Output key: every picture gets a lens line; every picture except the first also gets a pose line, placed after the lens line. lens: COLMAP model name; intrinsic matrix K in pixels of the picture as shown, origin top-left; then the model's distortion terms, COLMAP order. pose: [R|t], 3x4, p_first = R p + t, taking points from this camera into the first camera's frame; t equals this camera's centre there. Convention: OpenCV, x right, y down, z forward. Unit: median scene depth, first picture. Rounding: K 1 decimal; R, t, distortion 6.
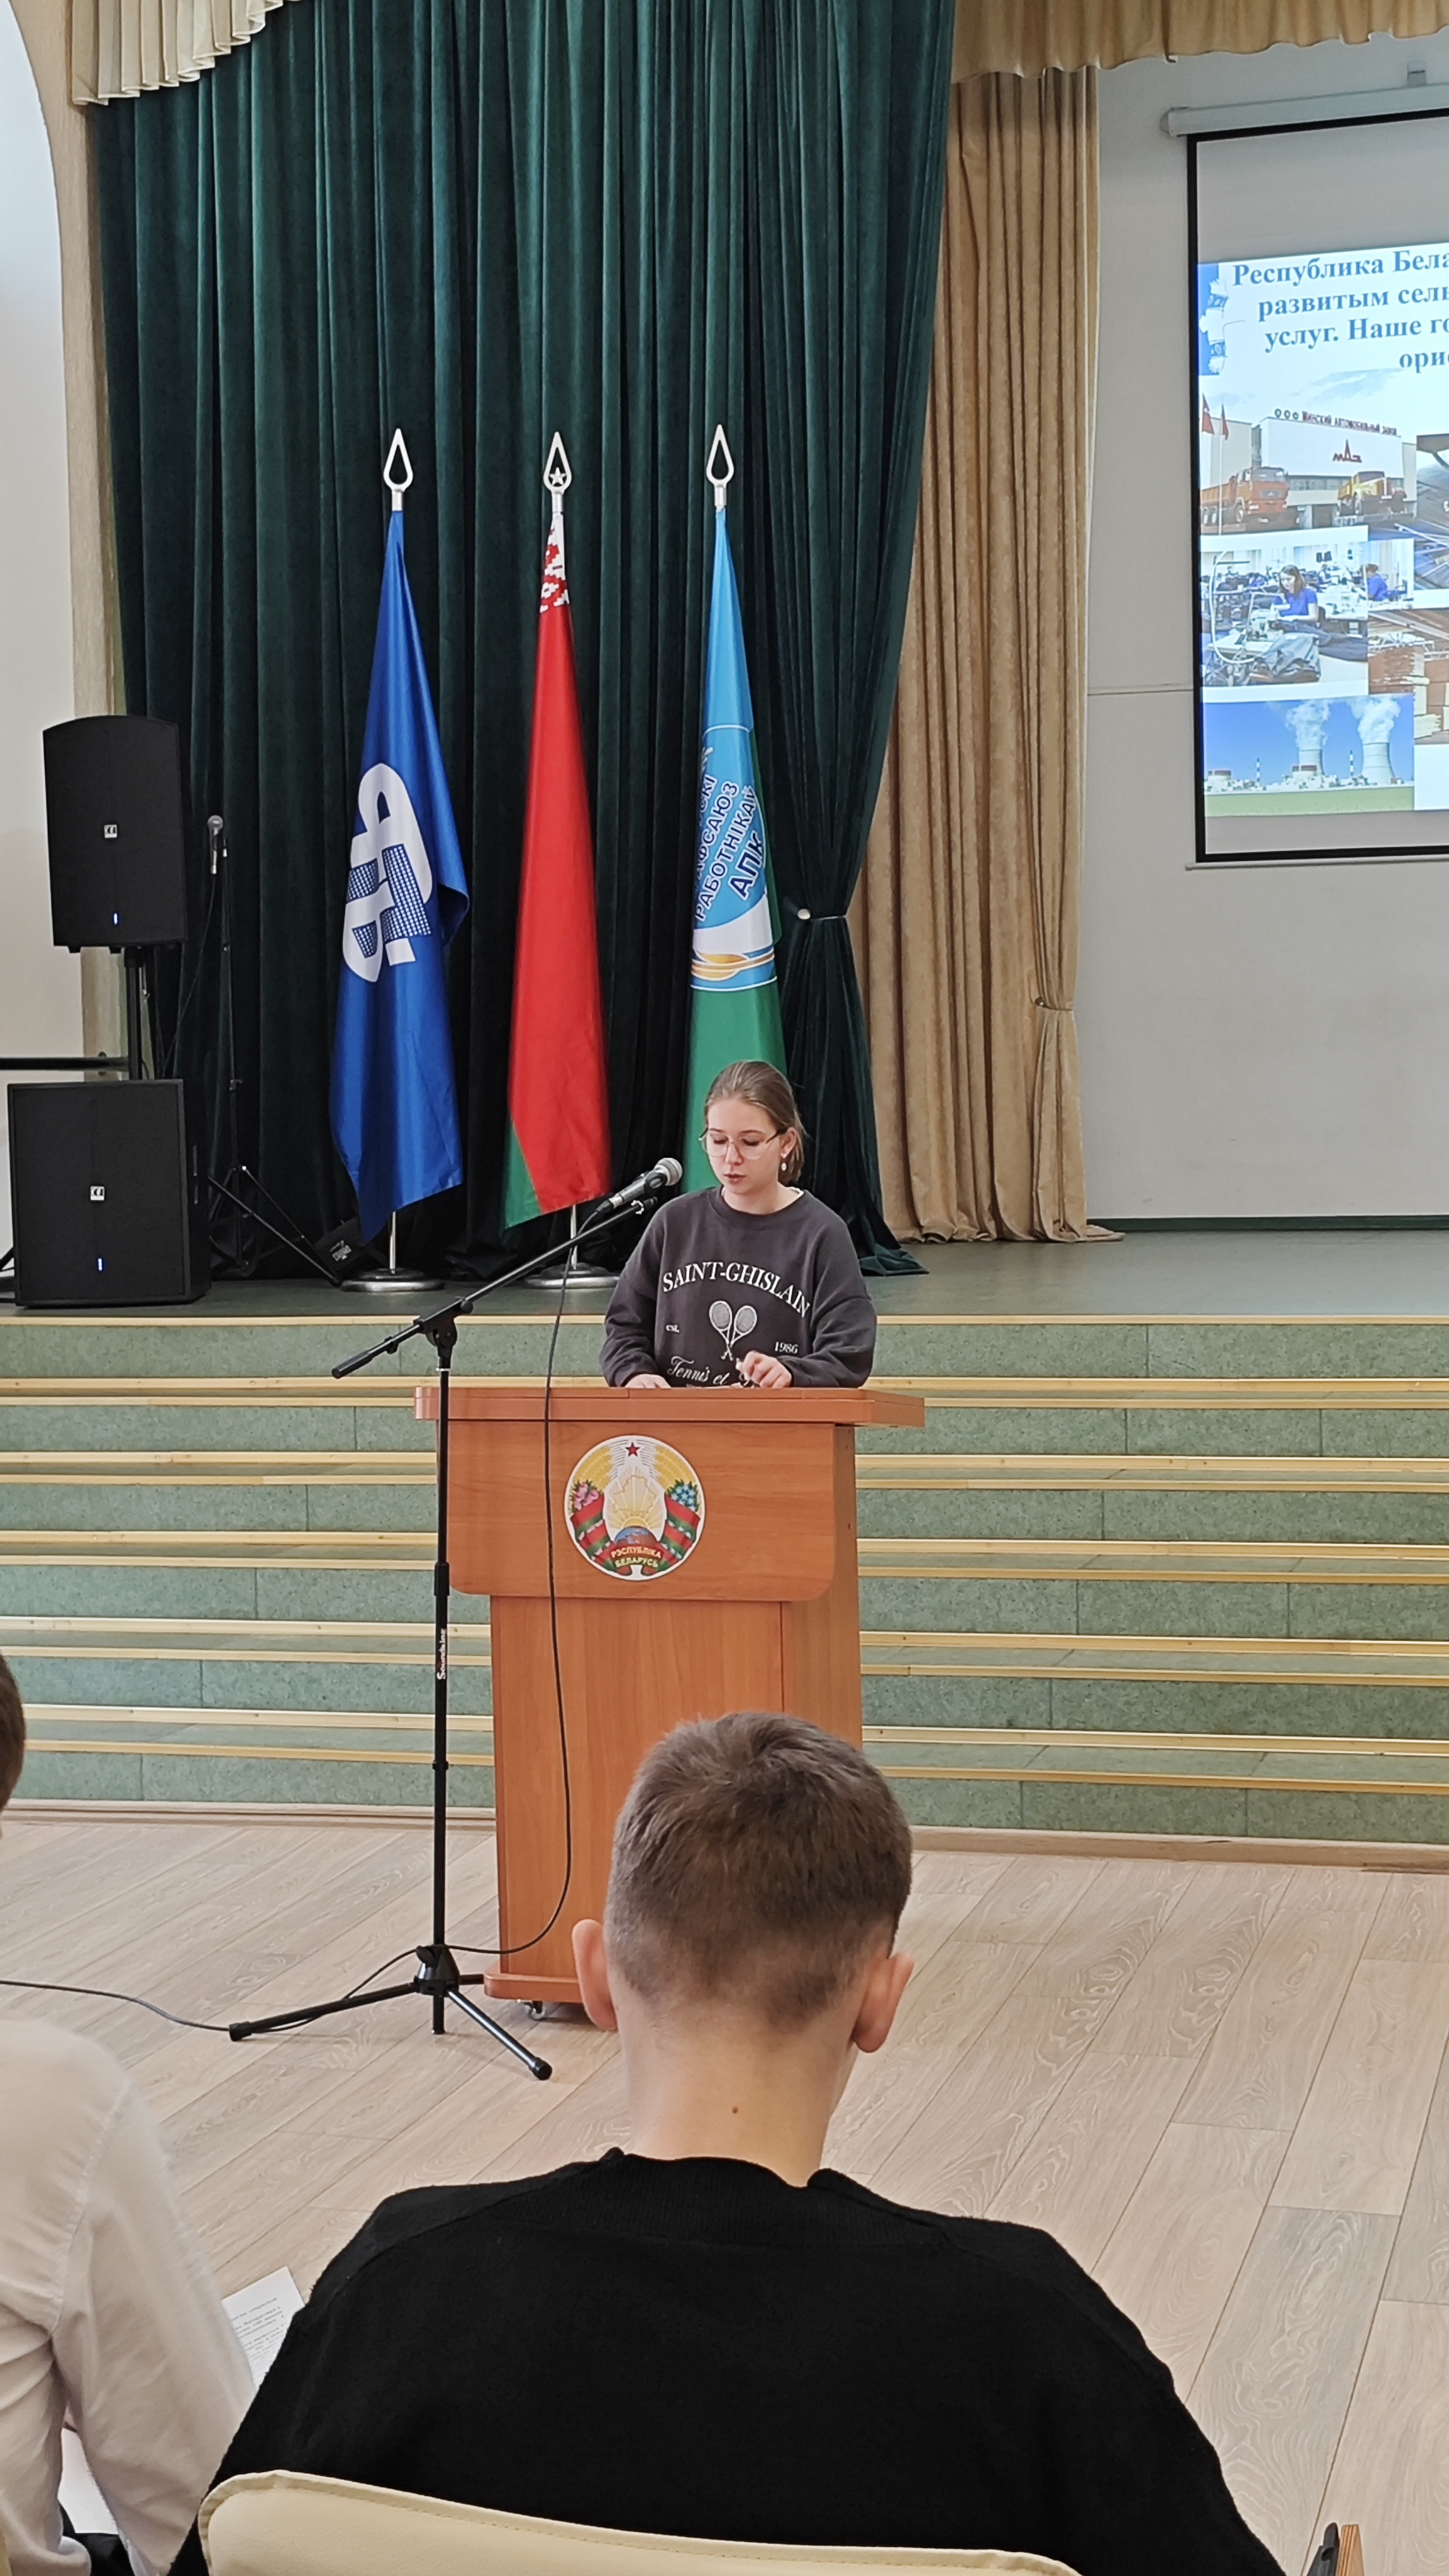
lens RADIAL K [[3442.9, 0, 725.0], [0, 3442.9, 1219.1], [0, 0, 1]] dist [-0.028552, 0.380450]
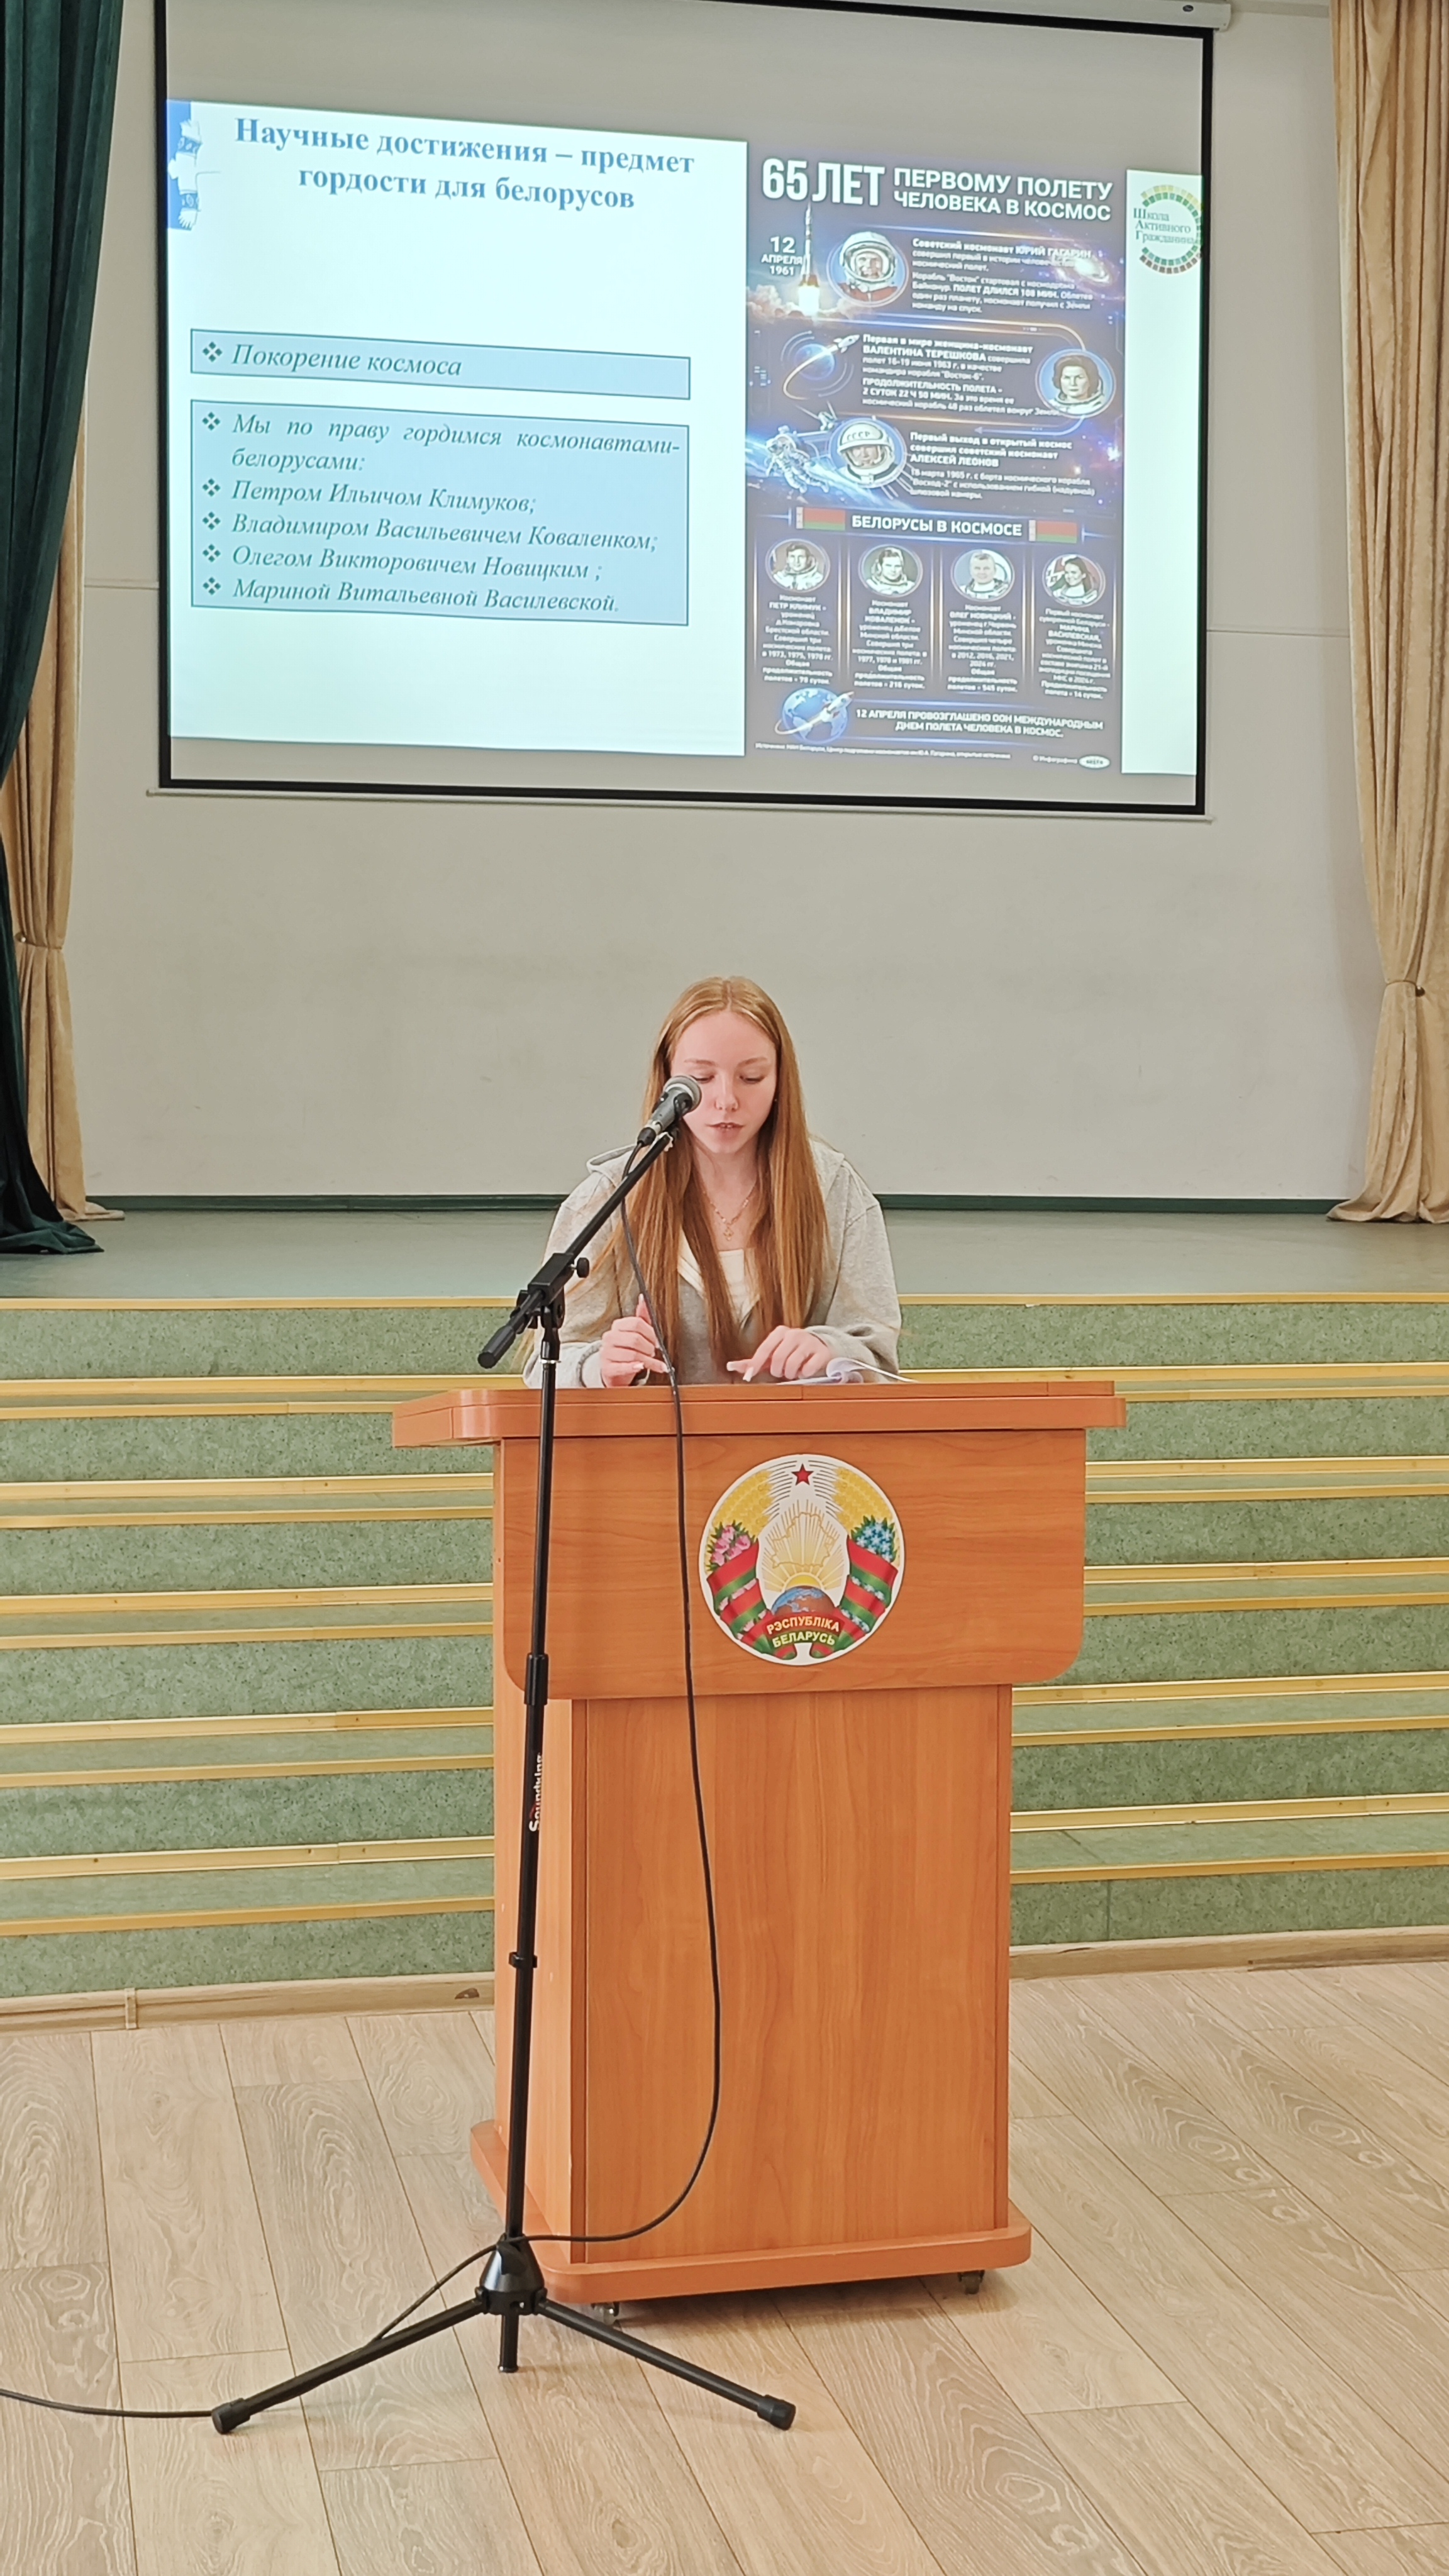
lens RADIAL K [[3442.9, 0, 725.0], [0, 3442.9, 1219.1], [0, 0, 1]] dist [-0.028552, 0.380450]
pose [[0.879357, 0.008326, 0.476090, -0.363885], [-0.007373, 0.999965, -0.003870, 0.018726], [-0.476106, -0.000107, 0.879388, 0.401934]]
